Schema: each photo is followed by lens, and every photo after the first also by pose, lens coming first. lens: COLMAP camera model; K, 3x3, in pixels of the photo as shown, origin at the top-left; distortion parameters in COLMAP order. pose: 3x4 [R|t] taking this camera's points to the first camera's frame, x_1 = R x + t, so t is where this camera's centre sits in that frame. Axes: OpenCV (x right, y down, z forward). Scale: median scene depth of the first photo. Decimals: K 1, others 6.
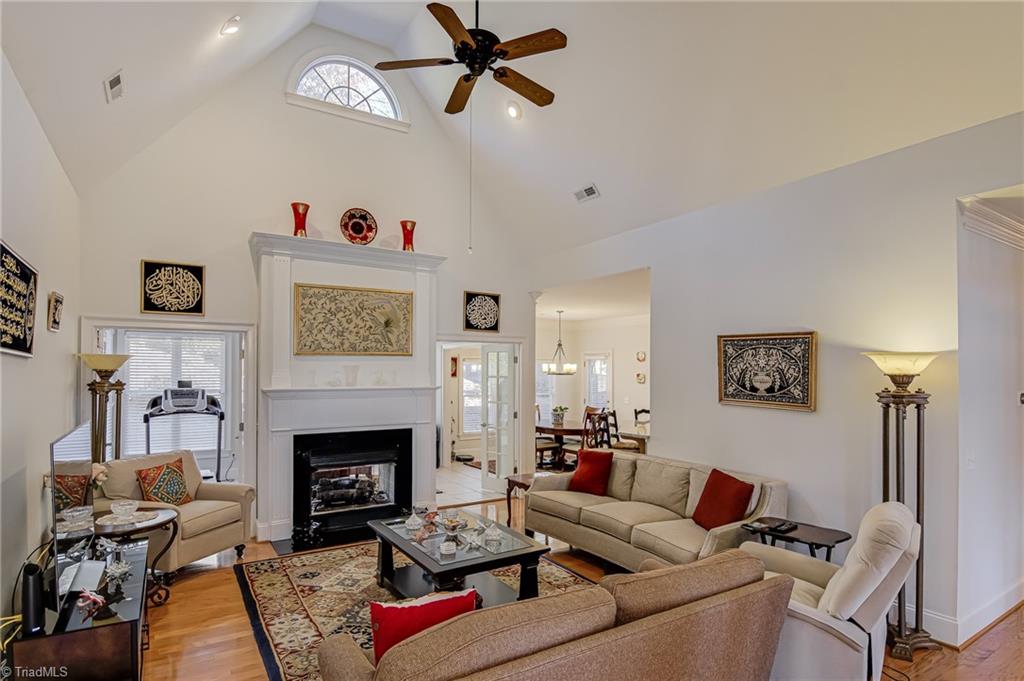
lens RADIAL K [[537.6, 0, 513.8], [0, 537.6, 369.3], [0, 0, 1]] dist [0.001103, -0.000021]
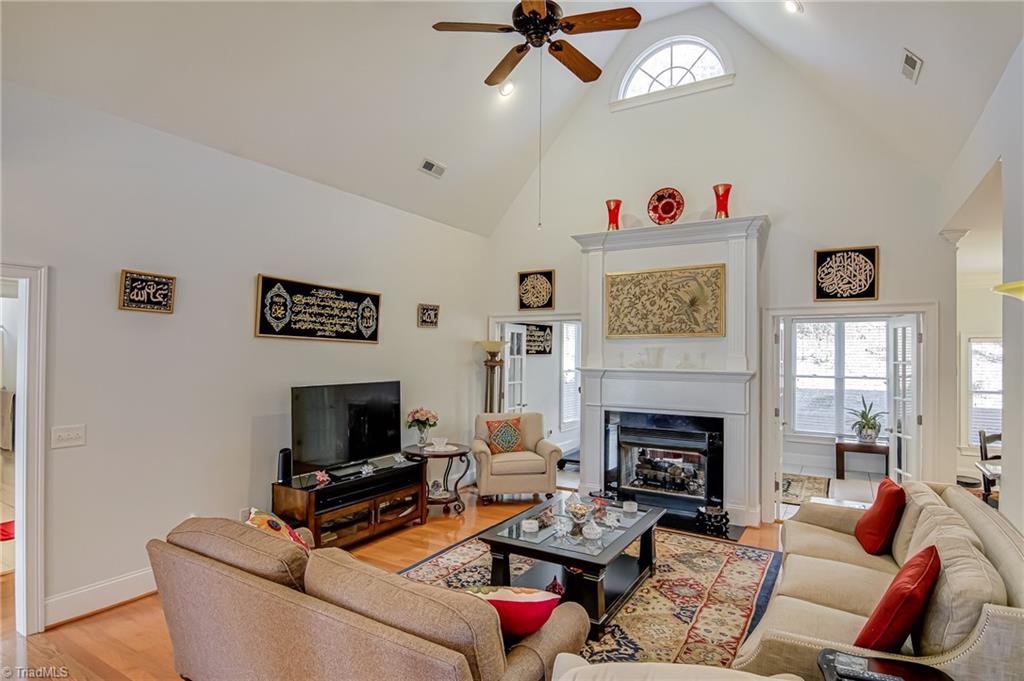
lens RADIAL K [[550.8, 0, 512.7], [0, 550.8, 351.2], [0, 0, 1]] dist [0.002959, -0.016266]
pose [[0.450480, -0.003471, -0.892780, 0.486140], [-0.004042, 0.999974, -0.005928, 0.006800], [0.892777, 0.006279, 0.450455, 0.296751]]
